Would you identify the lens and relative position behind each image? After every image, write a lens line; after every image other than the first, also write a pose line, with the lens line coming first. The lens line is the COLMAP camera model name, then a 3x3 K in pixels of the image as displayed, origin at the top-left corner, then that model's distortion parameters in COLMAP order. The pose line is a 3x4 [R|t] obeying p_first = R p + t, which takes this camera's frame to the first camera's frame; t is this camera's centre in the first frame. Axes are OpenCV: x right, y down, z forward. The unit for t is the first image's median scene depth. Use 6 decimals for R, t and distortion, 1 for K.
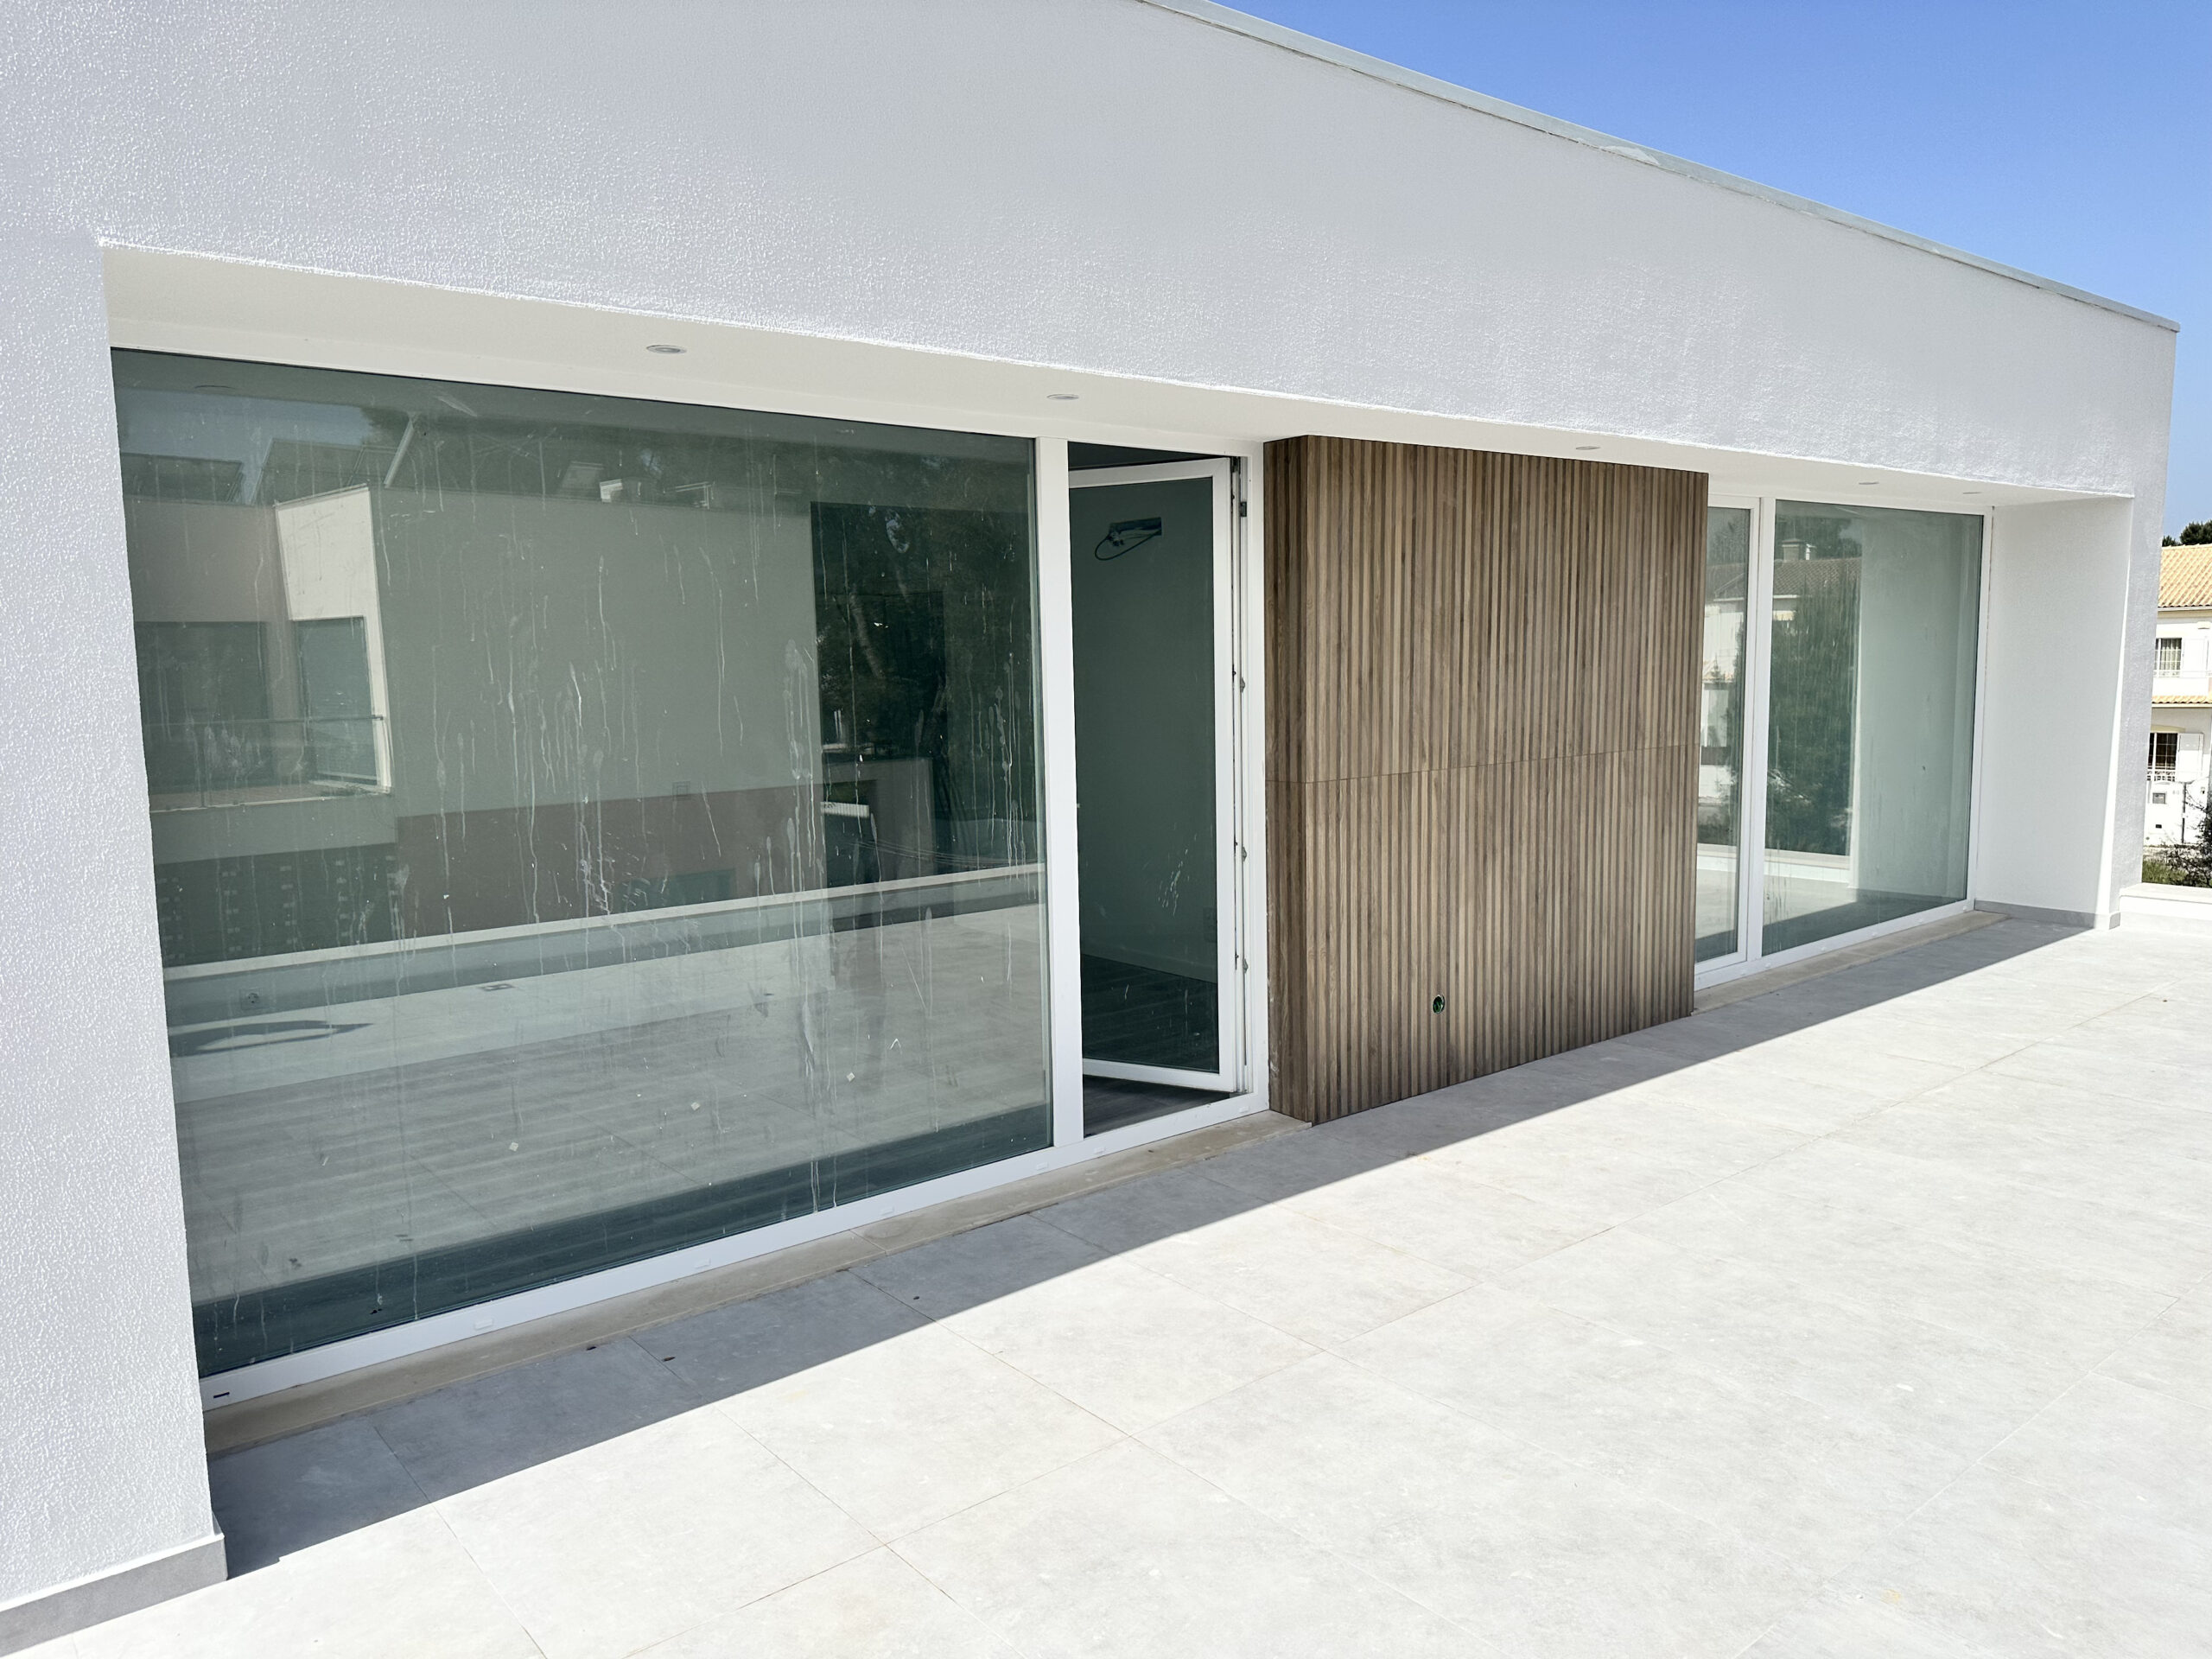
lens RADIAL K [[1631.9, 0, 1106.0], [0, 1631.9, 829.5], [0, 0, 1]] dist [0.005376, -0.041813]
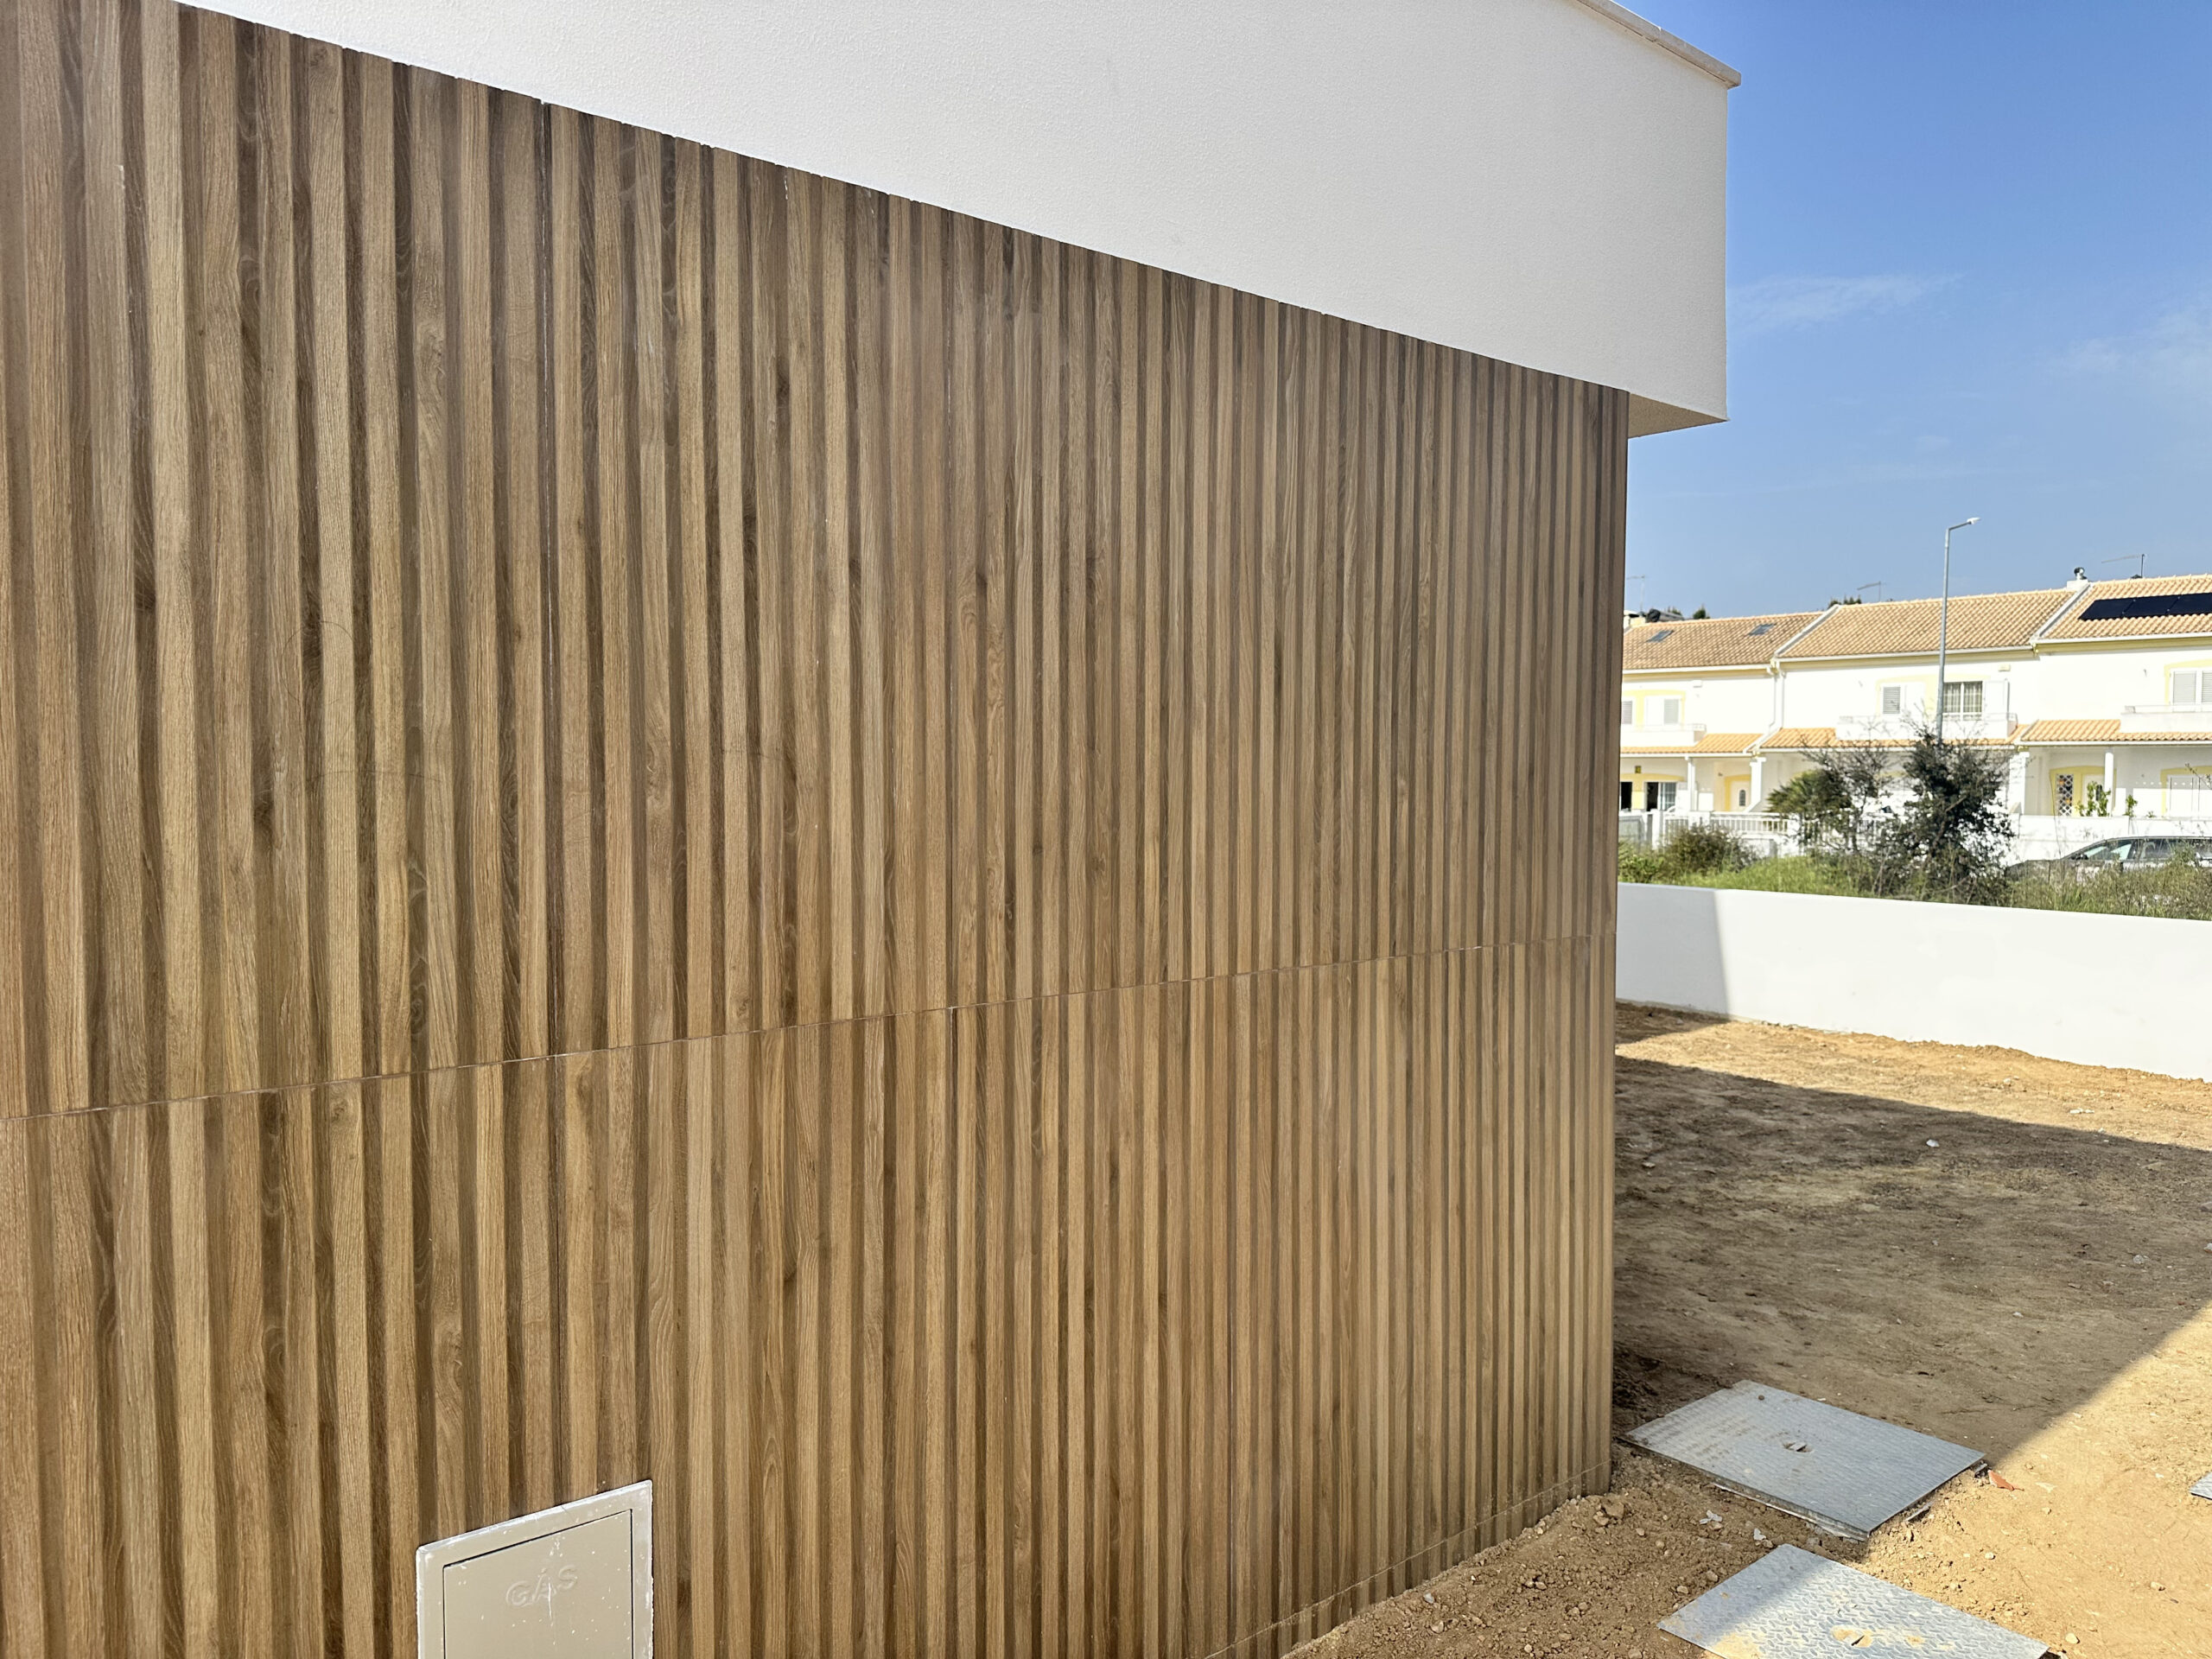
lens RADIAL K [[1685.3, 0, 1106.0], [0, 1685.3, 829.5], [0, 0, 1]] dist [0.111225, -0.000674]
pose [[0.999600, -0.022744, 0.016789, 0.372682], [0.024798, 0.990604, -0.134494, -0.039537], [-0.013573, 0.134857, 0.990772, 0.669097]]
